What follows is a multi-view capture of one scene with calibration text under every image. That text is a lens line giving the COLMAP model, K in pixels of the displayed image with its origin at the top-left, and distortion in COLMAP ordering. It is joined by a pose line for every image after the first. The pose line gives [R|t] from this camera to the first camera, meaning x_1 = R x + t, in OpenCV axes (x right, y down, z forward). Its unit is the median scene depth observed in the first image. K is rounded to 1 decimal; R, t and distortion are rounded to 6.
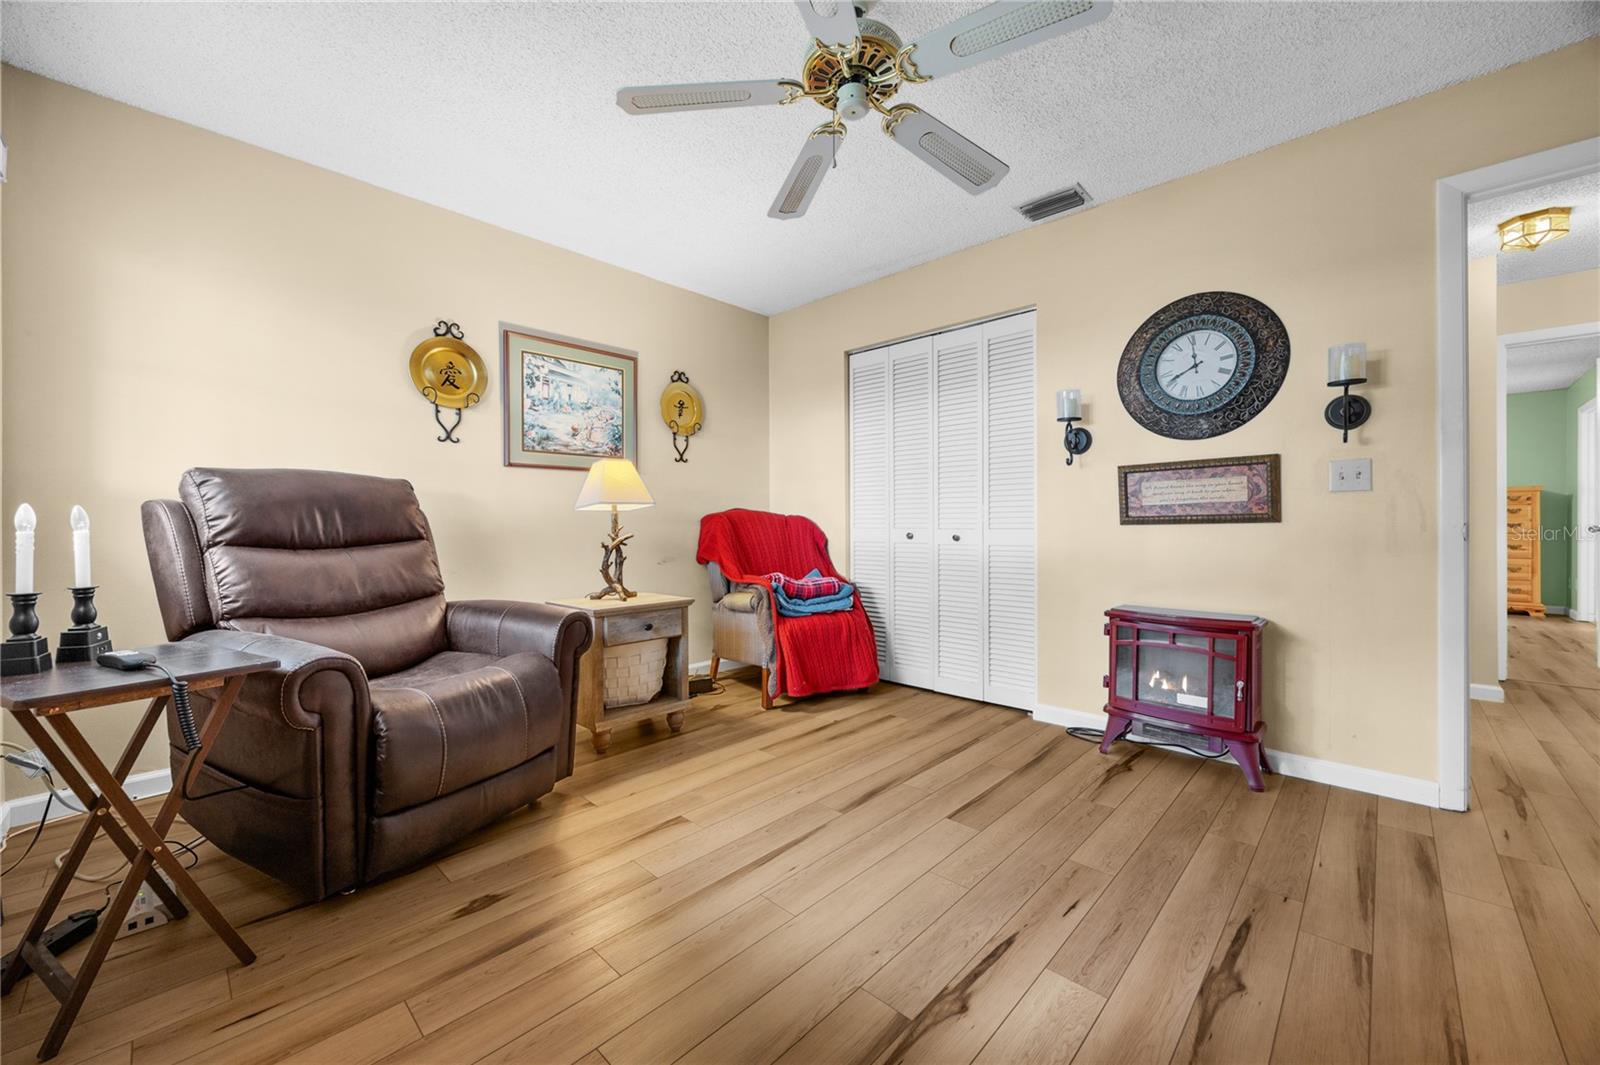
lens RADIAL K [[618.8, 0, 798.1], [0, 618.8, 526.8], [0, 0, 1]] dist [-0.001911, -0.000321]
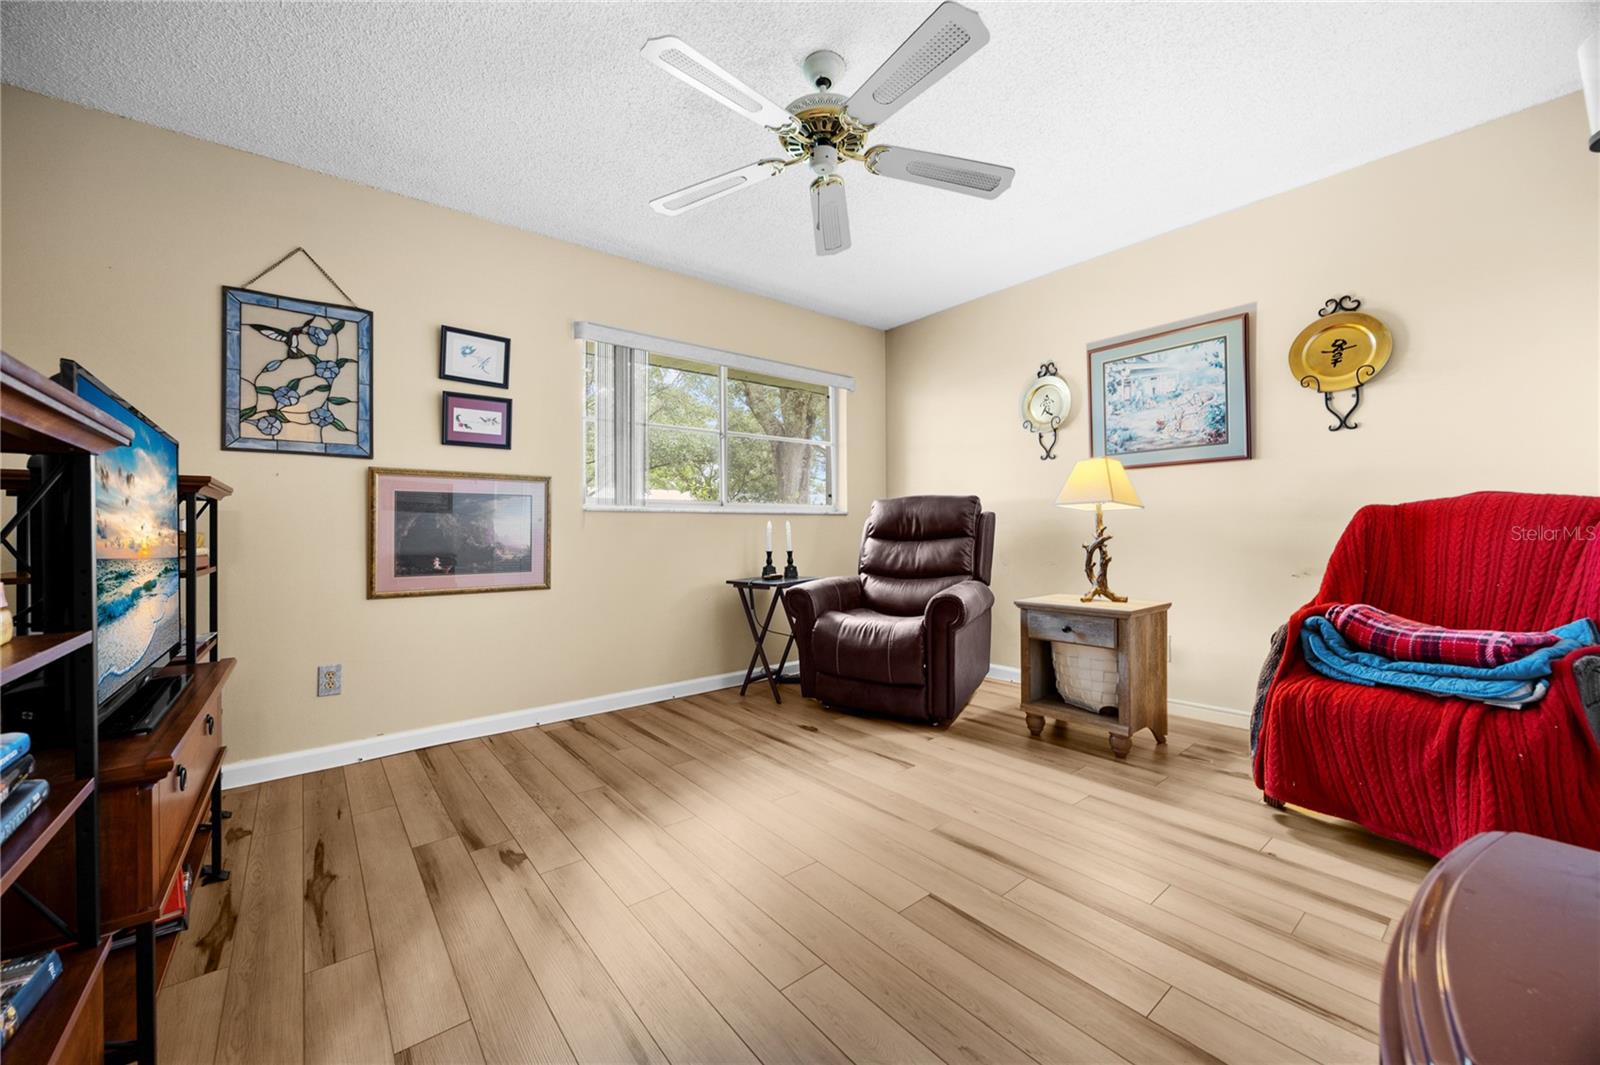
lens RADIAL K [[618.8, 0, 797.1], [0, 618.8, 534.3], [0, 0, 1]] dist [-0.001911, -0.000321]
pose [[-0.133566, 0.005248, -0.991026, 0.679428], [0.001606, 0.999986, 0.005079, 0.005973], [0.991039, -0.000914, -0.133572, 0.611909]]
